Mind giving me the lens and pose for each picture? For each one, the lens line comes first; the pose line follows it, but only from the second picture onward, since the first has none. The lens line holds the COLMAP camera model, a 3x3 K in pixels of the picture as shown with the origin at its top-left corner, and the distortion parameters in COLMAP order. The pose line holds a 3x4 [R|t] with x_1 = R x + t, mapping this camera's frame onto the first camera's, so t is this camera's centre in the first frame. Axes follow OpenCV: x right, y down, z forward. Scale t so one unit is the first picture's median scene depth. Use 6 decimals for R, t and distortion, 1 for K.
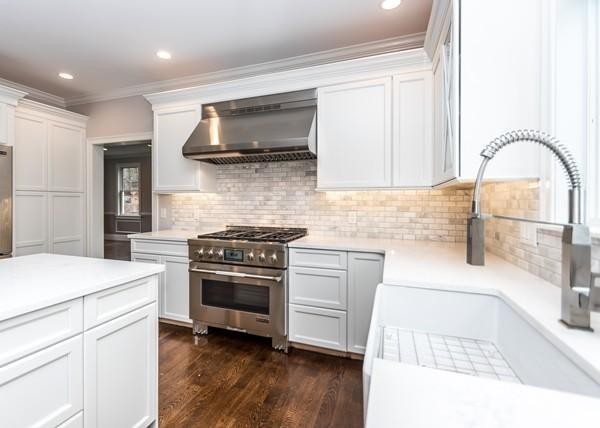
lens RADIAL K [[295.3, 0, 280.8], [0, 295.3, 202.1], [0, 0, 1]] dist [0.005247, -0.003670]
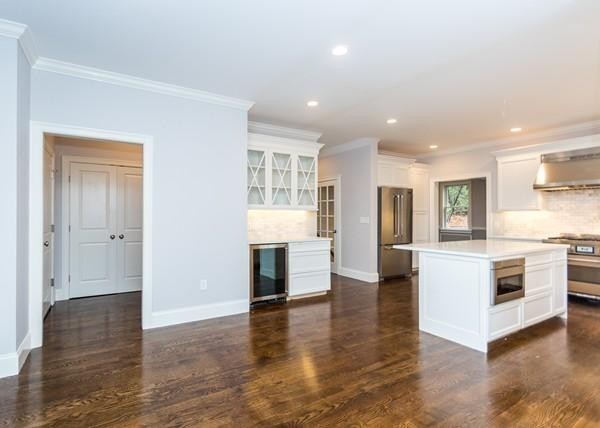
lens RADIAL K [[295.3, 0, 281.1], [0, 295.3, 219.1], [0, 0, 1]] dist [0.005247, -0.003670]
pose [[0.772583, 0.001866, -0.634911, -0.335199], [-0.001938, 0.999998, 0.000581, 0.011648], [0.634911, 0.000781, 0.772585, -1.066800]]
